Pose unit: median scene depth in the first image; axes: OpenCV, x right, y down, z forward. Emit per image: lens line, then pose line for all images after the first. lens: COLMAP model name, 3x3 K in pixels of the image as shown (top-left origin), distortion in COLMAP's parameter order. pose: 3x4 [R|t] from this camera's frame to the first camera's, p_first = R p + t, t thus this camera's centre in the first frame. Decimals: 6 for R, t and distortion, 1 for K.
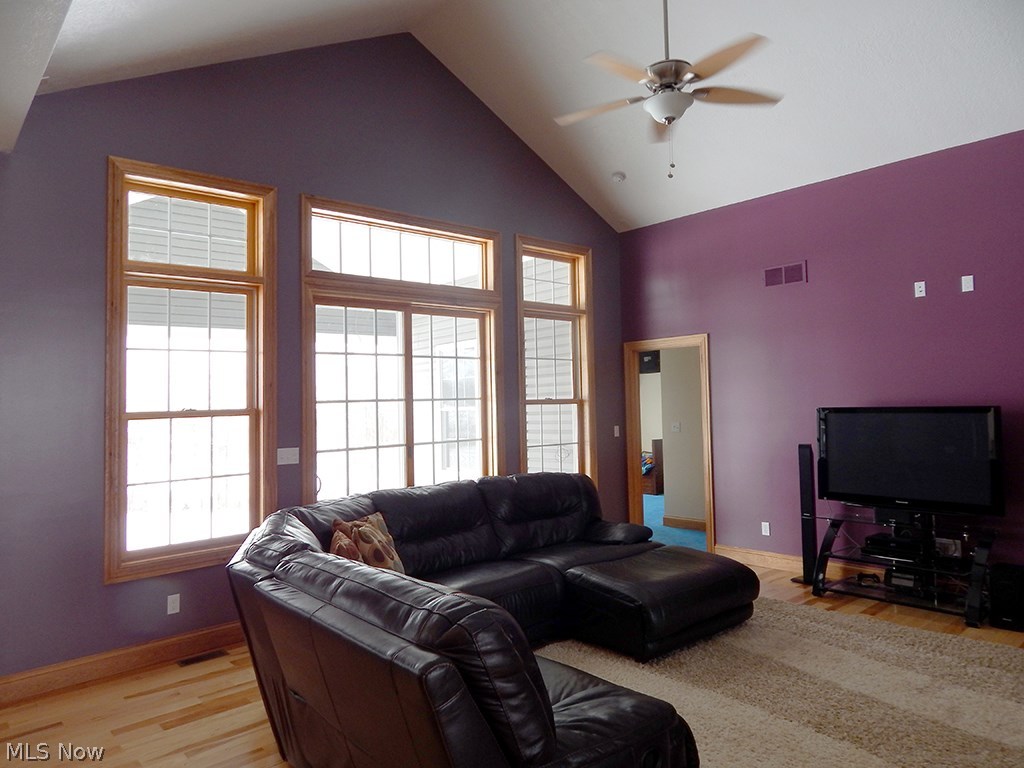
lens RADIAL K [[697.5, 0, 512.0], [0, 697.5, 384.0], [0, 0, 1]] dist [-0.001837, -0.000839]
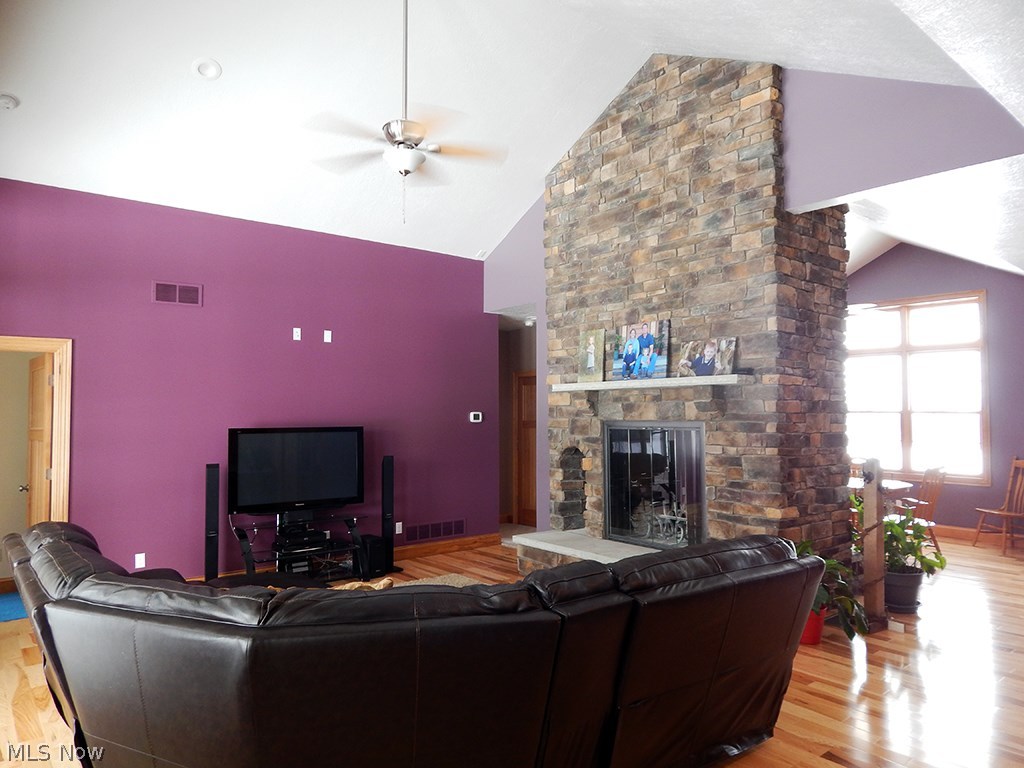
lens RADIAL K [[697.5, 0, 512.0], [0, 697.5, 384.0], [0, 0, 1]] dist [-0.001837, -0.000839]
pose [[0.052555, 0.065364, 0.996477, -0.612574], [-0.032428, 0.997441, -0.063717, 0.020809], [-0.998091, -0.028965, 0.054540, 0.516042]]
